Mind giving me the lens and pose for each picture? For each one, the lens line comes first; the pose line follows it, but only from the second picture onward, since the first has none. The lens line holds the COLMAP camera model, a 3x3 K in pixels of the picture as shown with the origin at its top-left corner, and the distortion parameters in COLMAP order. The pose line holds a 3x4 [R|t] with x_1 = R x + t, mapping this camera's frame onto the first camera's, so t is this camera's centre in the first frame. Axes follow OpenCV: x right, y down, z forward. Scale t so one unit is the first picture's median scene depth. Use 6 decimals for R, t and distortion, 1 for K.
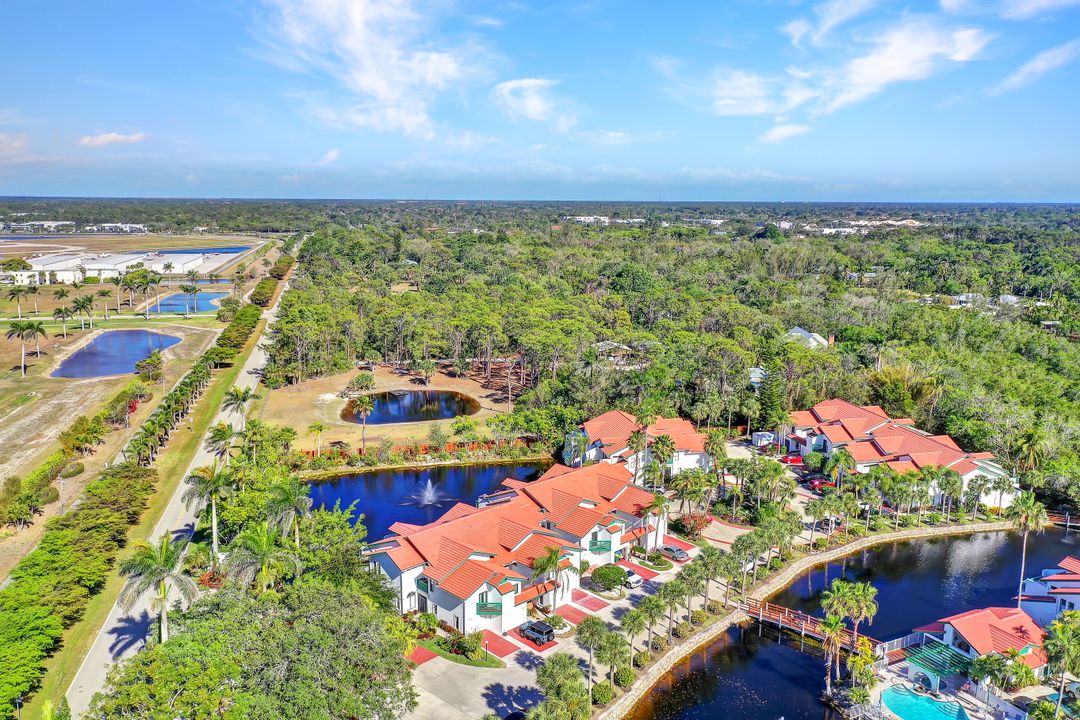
lens RADIAL K [[856.8, 0, 540.0], [0, 856.8, 360.0], [0, 0, 1]] dist [-0.000184, -0.001959]
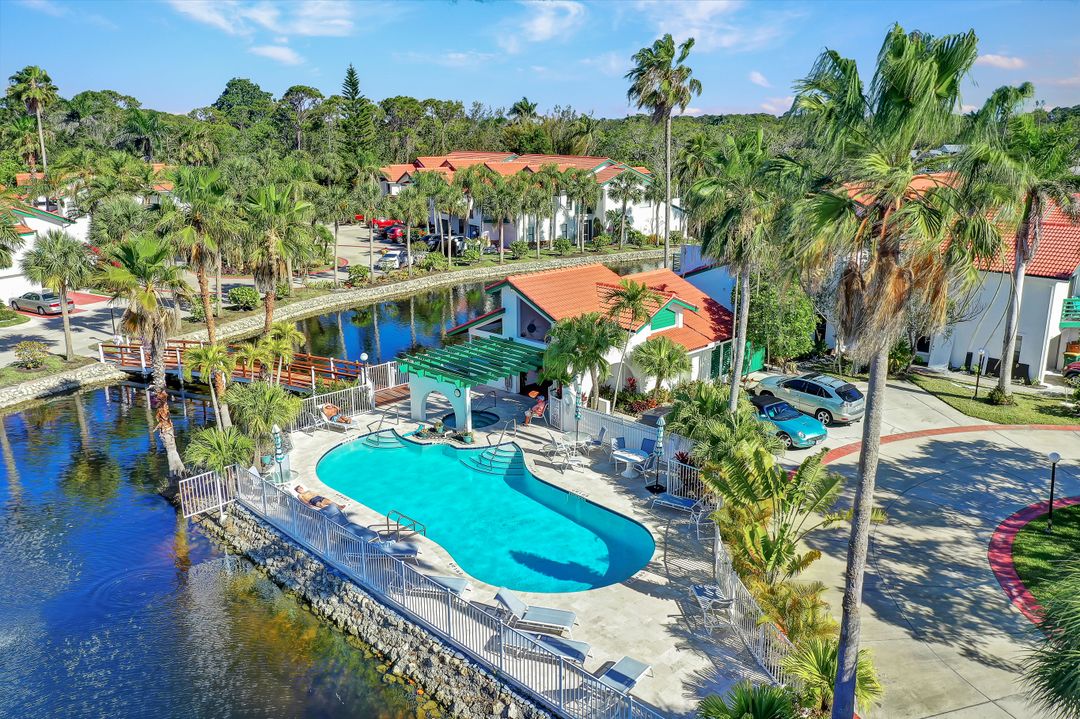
lens RADIAL K [[856.8, 0, 540.0], [0, 856.8, 359.5], [0, 0, 1]] dist [-0.000184, -0.001959]
pose [[0.948361, -0.091649, 0.303664, 0.374427], [0.067537, 0.993739, 0.089000, 0.319015], [-0.309919, -0.063896, 0.948613, 0.613595]]
